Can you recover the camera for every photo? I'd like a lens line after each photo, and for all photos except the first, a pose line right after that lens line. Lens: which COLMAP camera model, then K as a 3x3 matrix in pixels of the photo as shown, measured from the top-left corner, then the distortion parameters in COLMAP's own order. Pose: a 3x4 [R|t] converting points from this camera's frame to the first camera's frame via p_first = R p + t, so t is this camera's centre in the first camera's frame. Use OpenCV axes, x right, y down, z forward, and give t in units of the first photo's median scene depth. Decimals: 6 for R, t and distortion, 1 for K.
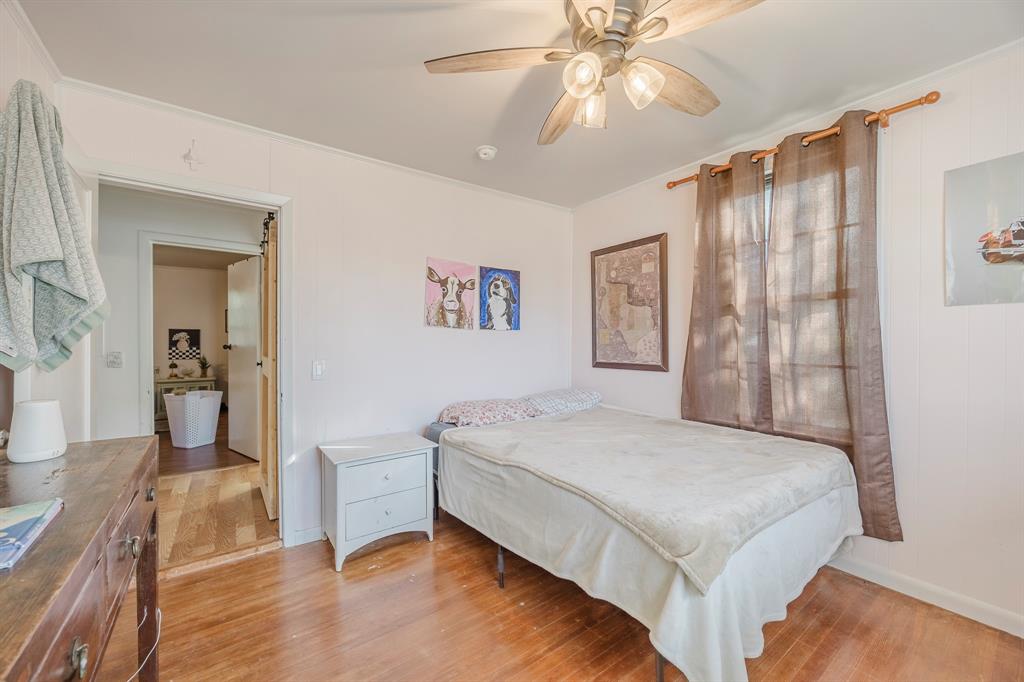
lens RADIAL K [[390.3, 0, 515.0], [0, 390.3, 342.5], [0, 0, 1]] dist [-0.001619, 0.000149]
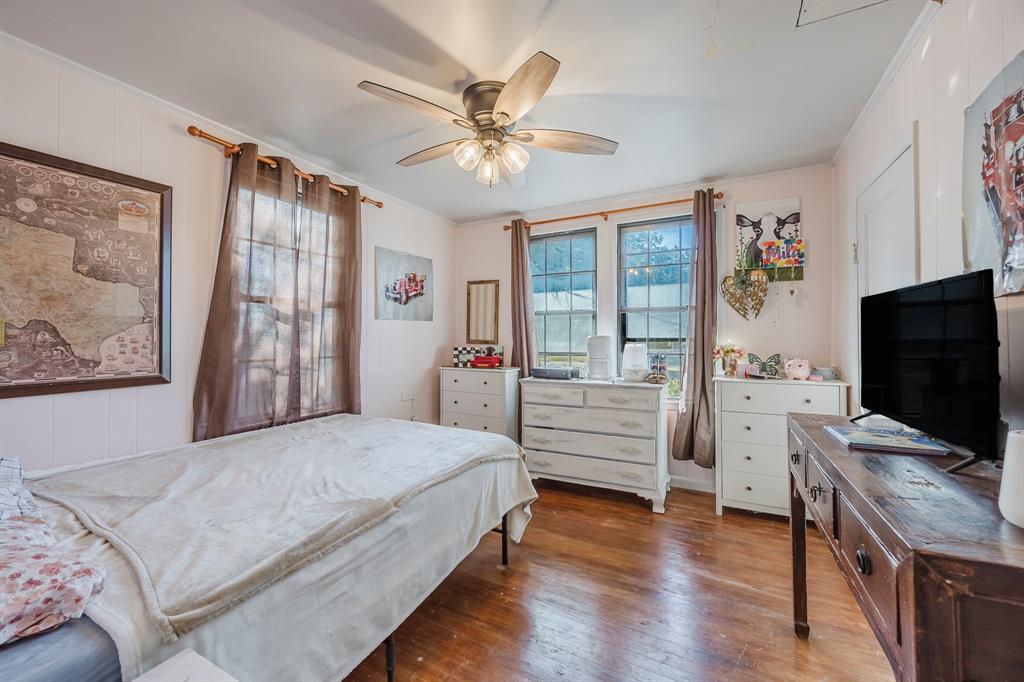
lens RADIAL K [[402.6, 0, 511.1], [0, 402.6, 330.8], [0, 0, 1]] dist [0.000046, 0.000069]
pose [[-0.433866, 0.017509, 0.900807, -0.575433], [0.010398, 0.999842, -0.014426, -0.003490], [-0.900917, 0.003108, -0.433980, 0.819157]]
